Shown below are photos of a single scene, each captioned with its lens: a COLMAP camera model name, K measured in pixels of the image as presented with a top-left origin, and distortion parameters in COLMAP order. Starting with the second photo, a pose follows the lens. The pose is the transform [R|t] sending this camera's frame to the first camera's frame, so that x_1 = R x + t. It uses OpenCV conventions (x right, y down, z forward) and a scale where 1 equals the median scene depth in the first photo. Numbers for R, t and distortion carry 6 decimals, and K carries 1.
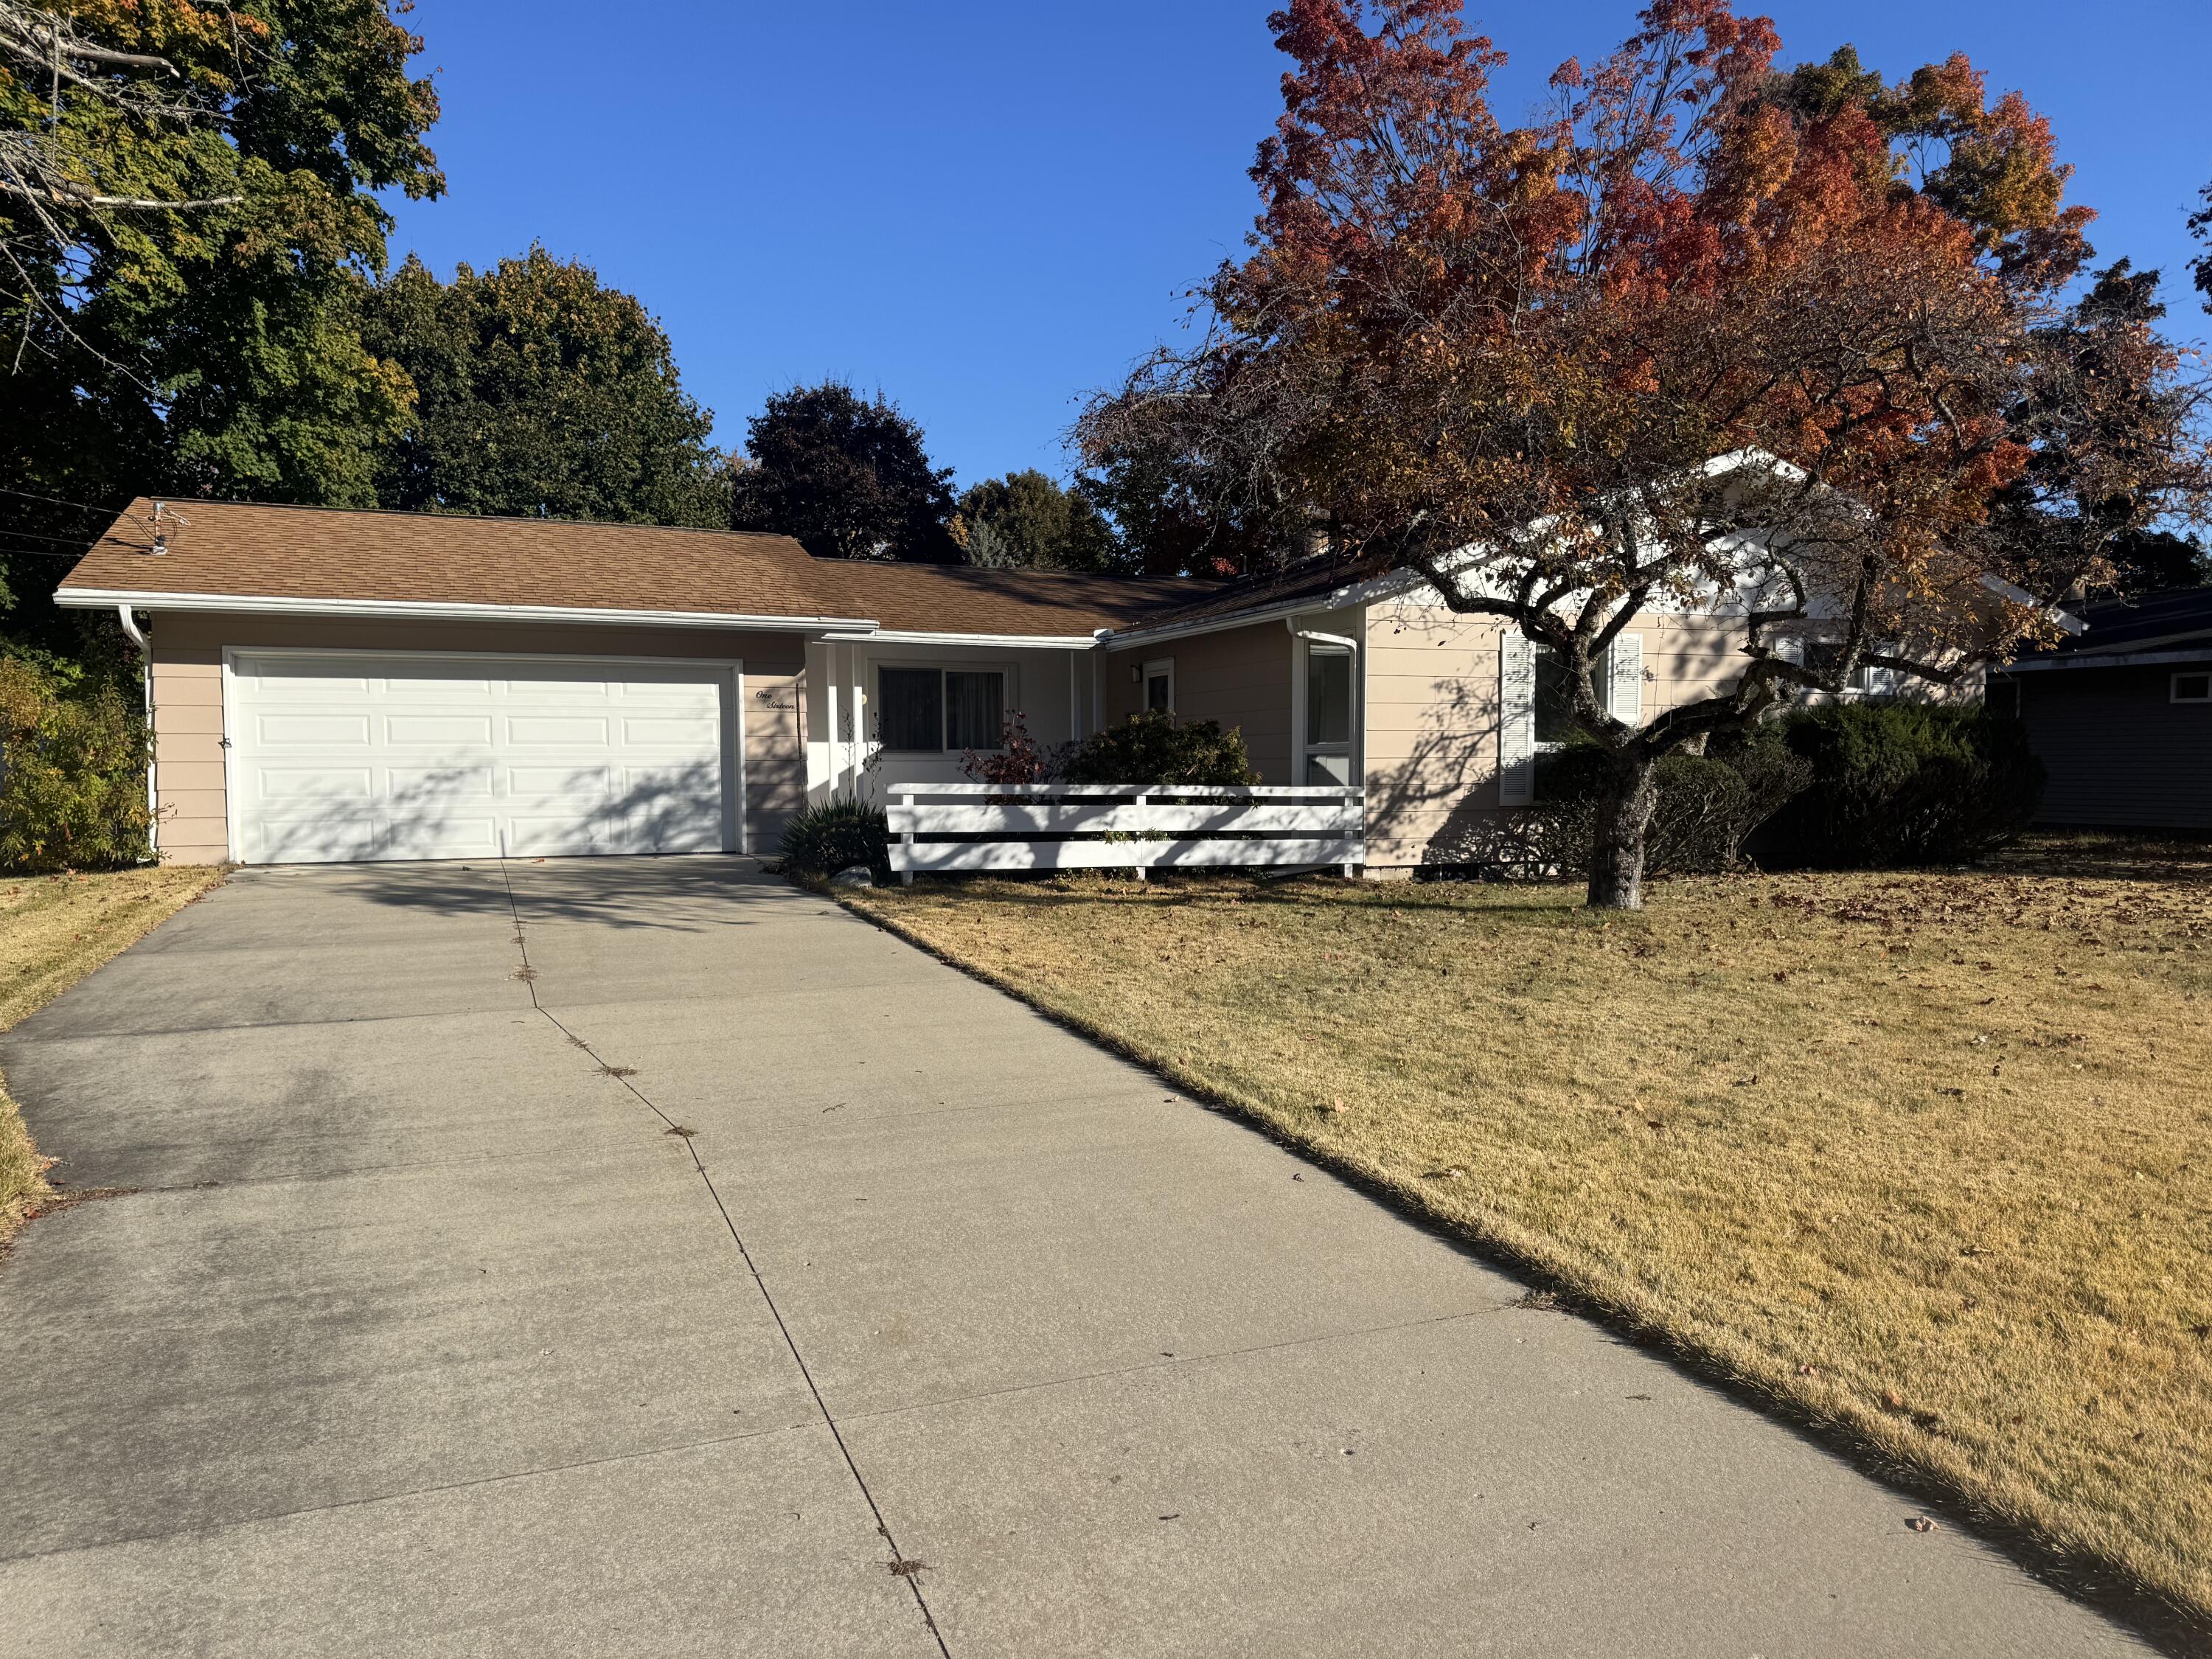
lens RADIAL K [[1528.8, 0, 1106.0], [0, 1528.8, 829.5], [0, 0, 1]] dist [0.191190, -0.333032]
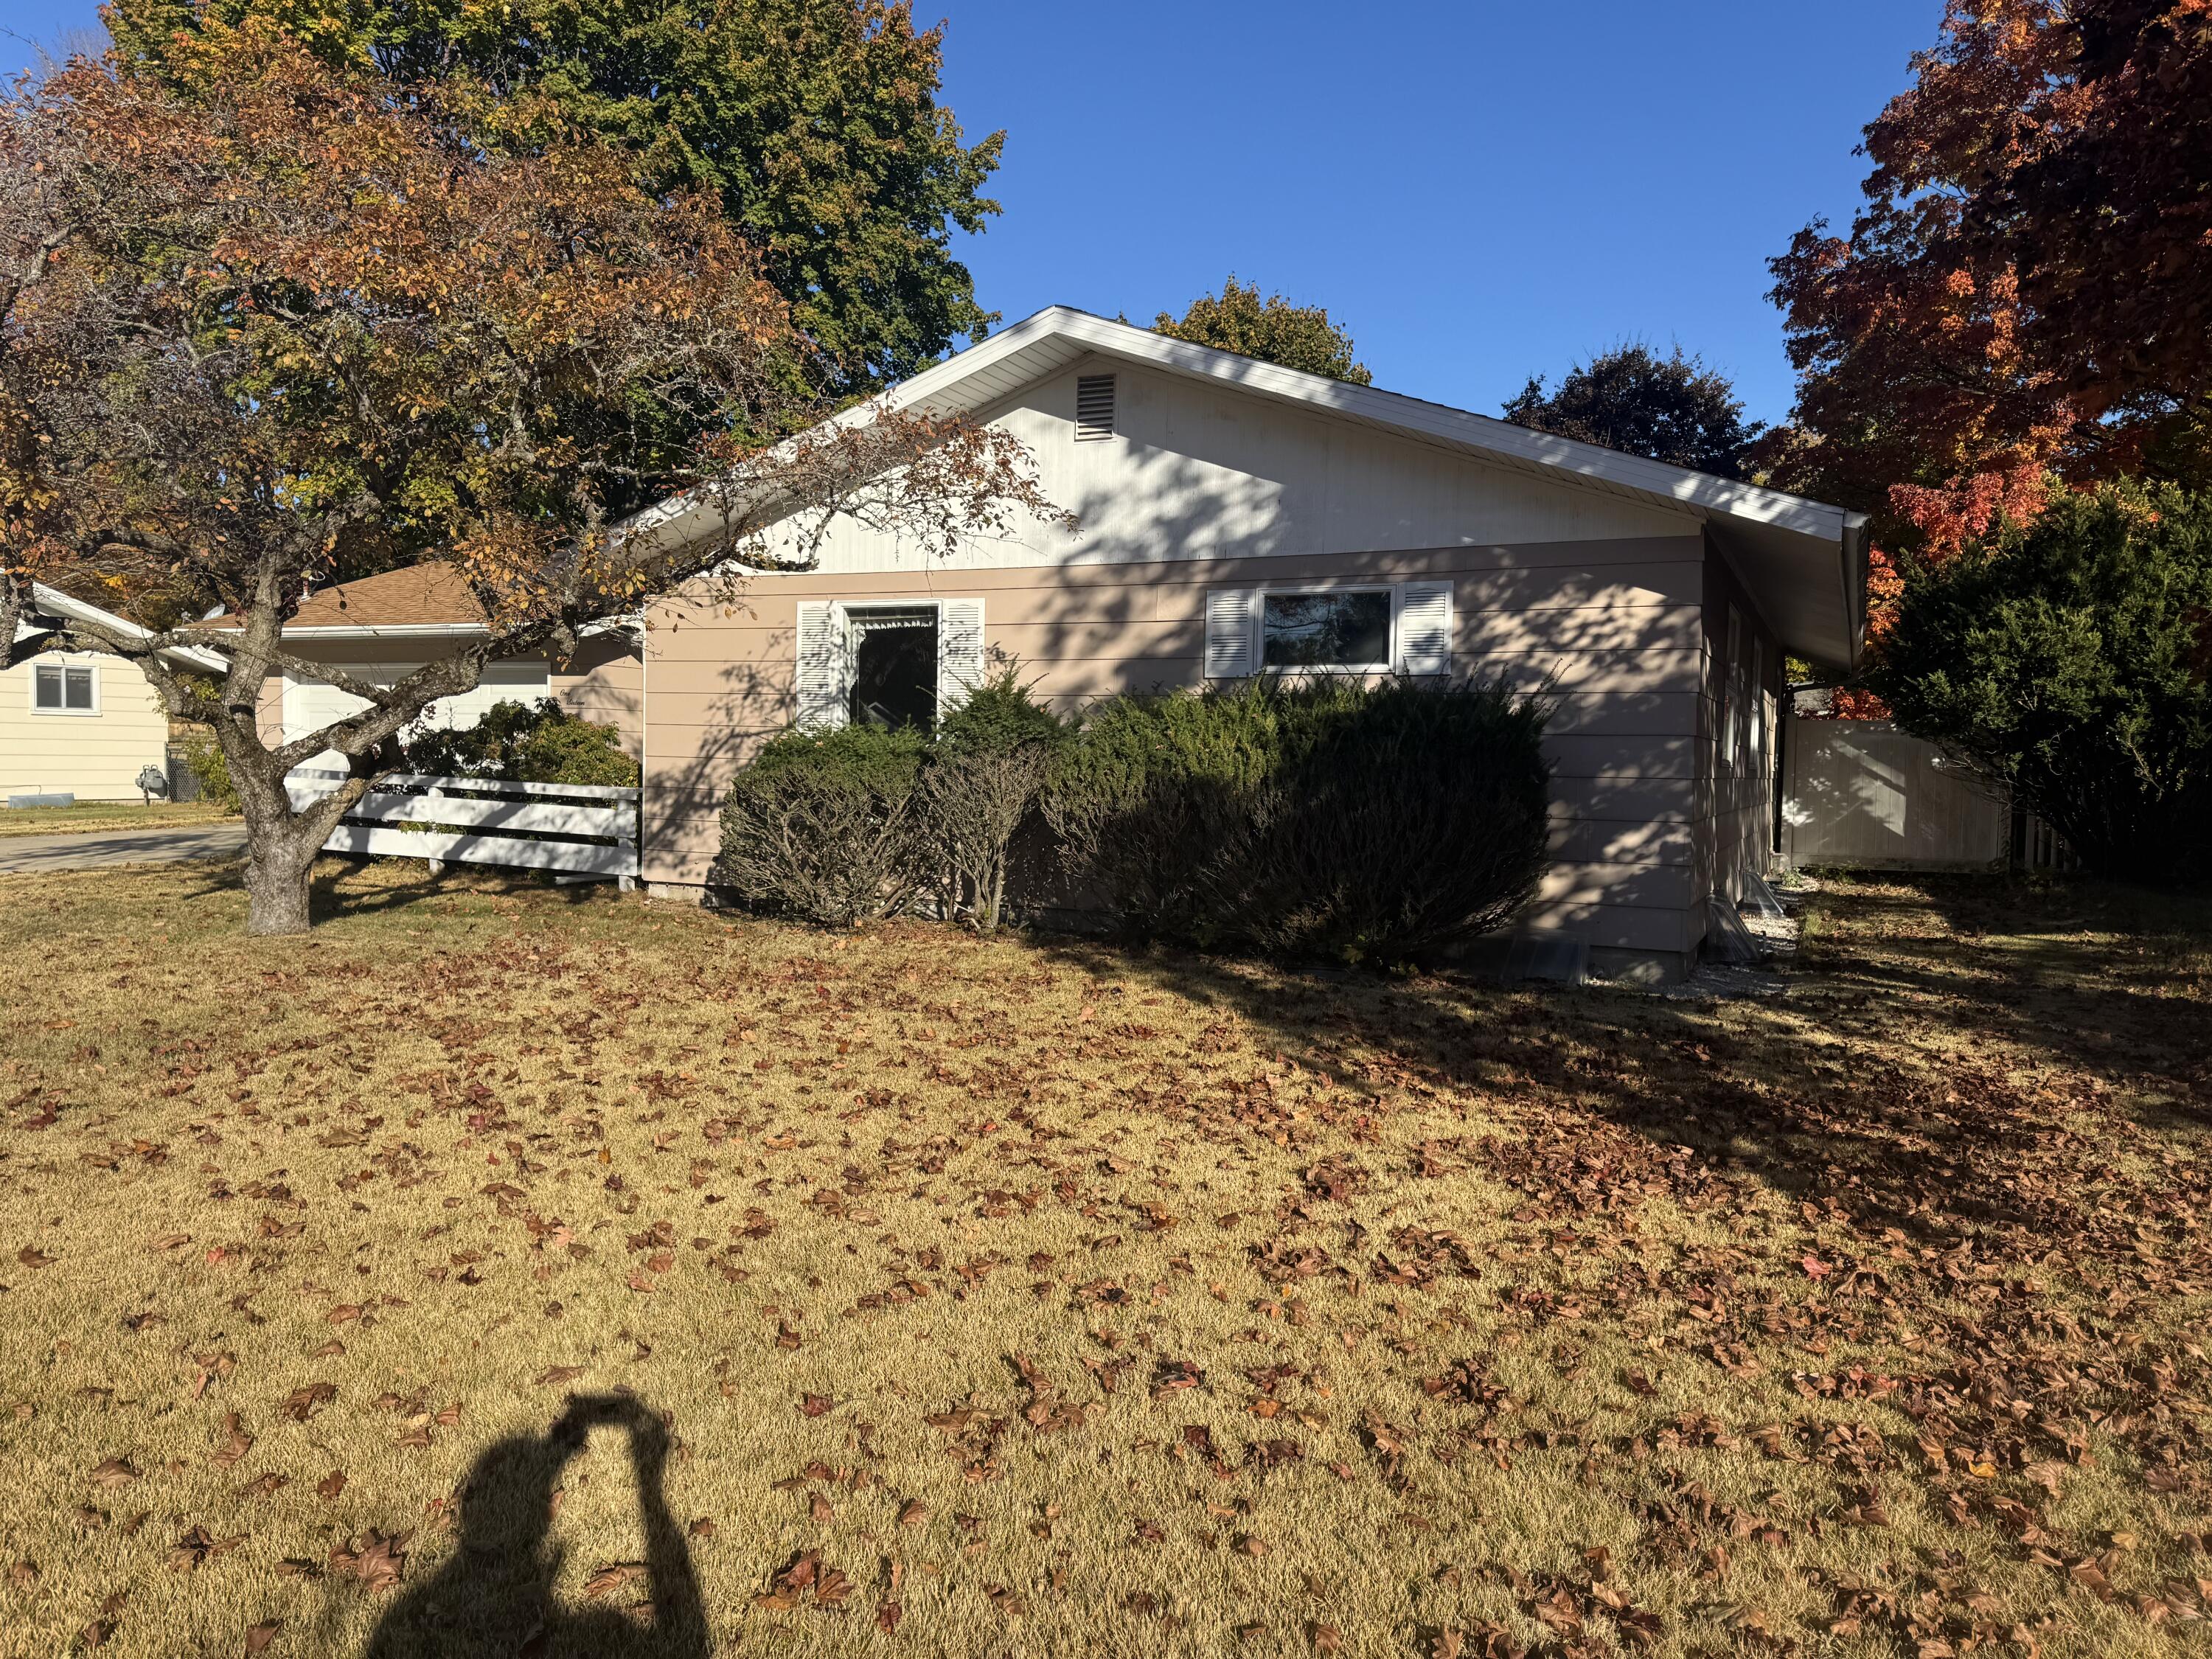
lens RADIAL K [[1528.8, 0, 1106.0], [0, 1528.8, 829.5], [0, 0, 1]] dist [0.191190, -0.333032]
pose [[0.663483, 0.053420, -0.746282, 0.985247], [-0.059762, 0.998045, 0.018310, -0.036274], [0.745801, 0.032451, 0.665378, 0.601479]]
